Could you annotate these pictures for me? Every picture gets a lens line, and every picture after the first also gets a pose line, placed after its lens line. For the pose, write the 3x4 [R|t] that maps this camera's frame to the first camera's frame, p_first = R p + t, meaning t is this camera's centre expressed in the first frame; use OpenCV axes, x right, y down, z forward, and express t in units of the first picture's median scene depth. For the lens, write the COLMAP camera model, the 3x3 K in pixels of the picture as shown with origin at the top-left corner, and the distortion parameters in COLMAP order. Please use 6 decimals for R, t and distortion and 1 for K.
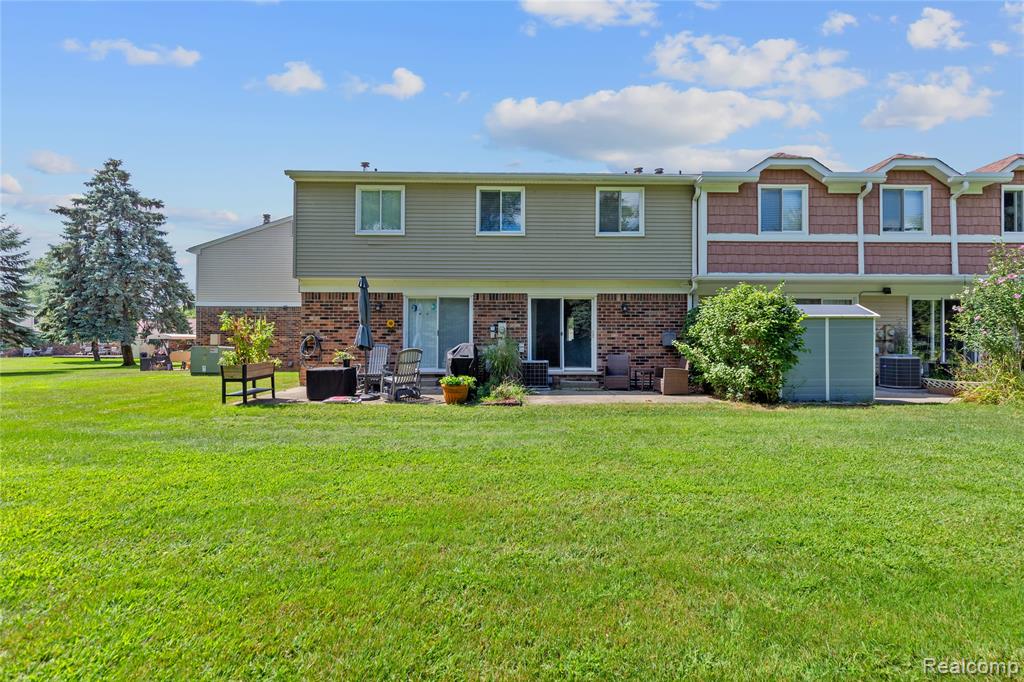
lens RADIAL K [[469.9, 0, 514.5], [0, 469.9, 341.8], [0, 0, 1]] dist [0.007531, 0.000795]
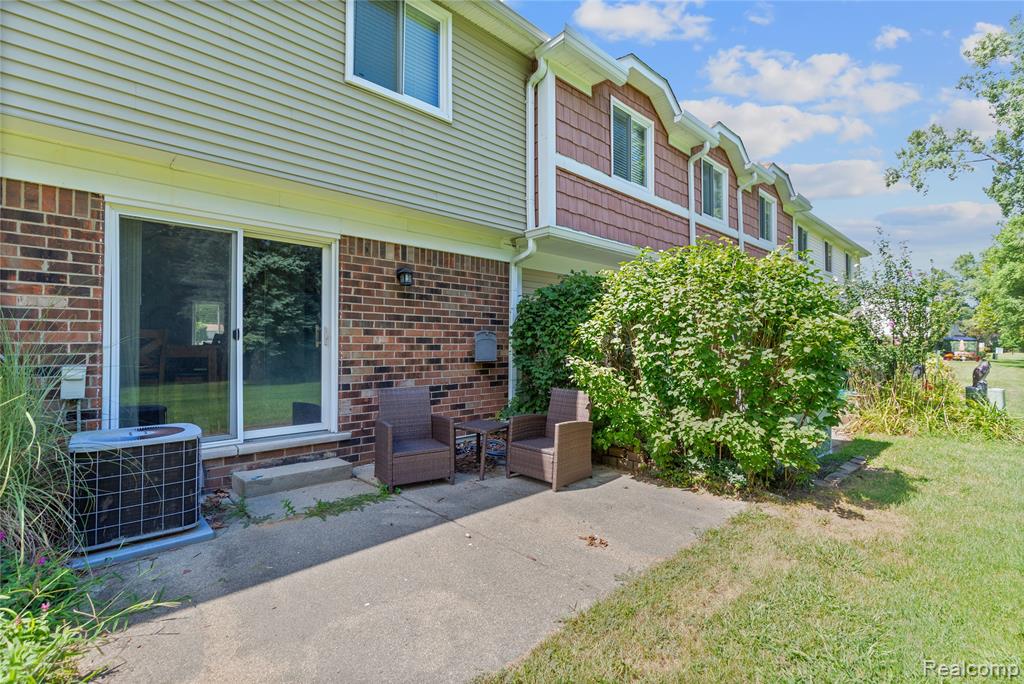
lens RADIAL K [[469.9, 0, 521.1], [0, 469.9, 338.7], [0, 0, 1]] dist [0.007531, 0.000795]
pose [[0.715412, 0.010929, 0.698617, 0.008847], [-0.006458, 0.999938, -0.009030, -0.012109], [-0.698673, 0.001949, 0.715438, 0.612816]]
